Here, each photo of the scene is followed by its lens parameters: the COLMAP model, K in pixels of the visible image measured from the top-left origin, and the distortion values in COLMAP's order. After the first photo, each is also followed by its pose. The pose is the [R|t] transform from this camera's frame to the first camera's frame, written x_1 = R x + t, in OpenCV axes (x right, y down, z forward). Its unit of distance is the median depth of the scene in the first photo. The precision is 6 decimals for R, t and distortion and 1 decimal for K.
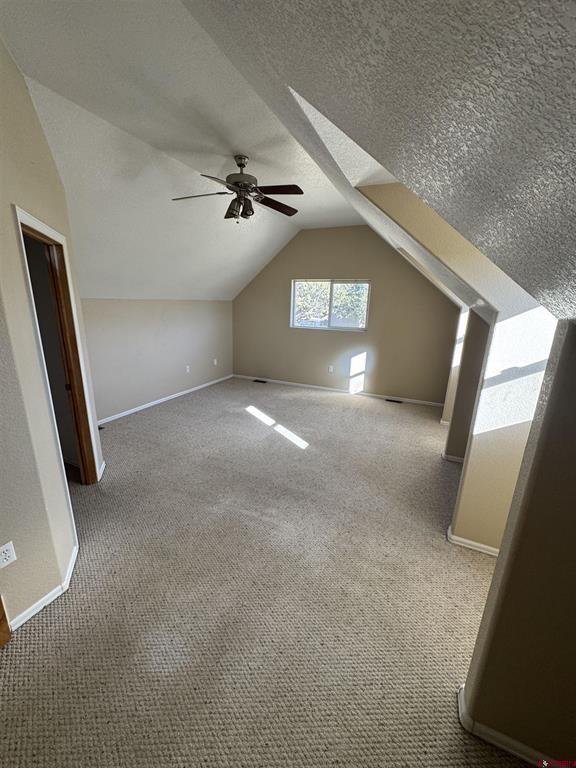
lens RADIAL K [[304.3, 0, 288.0], [0, 304.3, 384.0], [0, 0, 1]] dist [-0.000688, 0.000134]
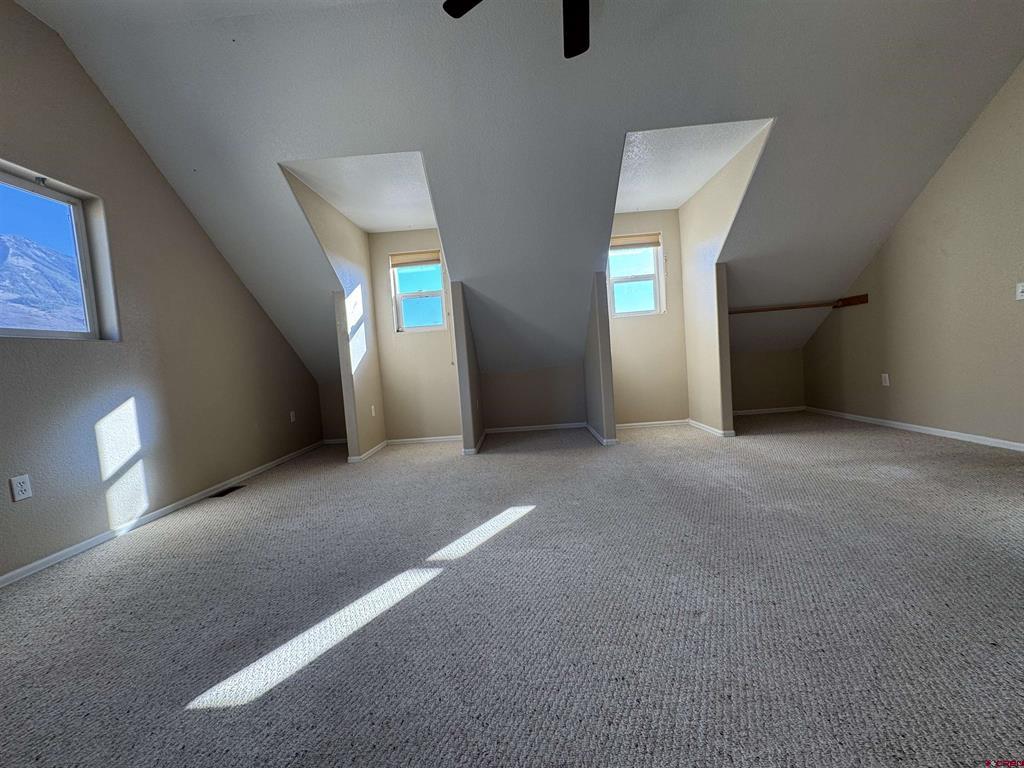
lens RADIAL K [[405.8, 0, 512.0], [0, 405.8, 384.0], [0, 0, 1]] dist [-0.000688, 0.000134]
pose [[-0.400365, -0.053907, 0.914769, -0.463114], [0.299505, 0.935744, 0.186227, -0.099005], [-0.866028, 0.348537, -0.358494, 1.029778]]
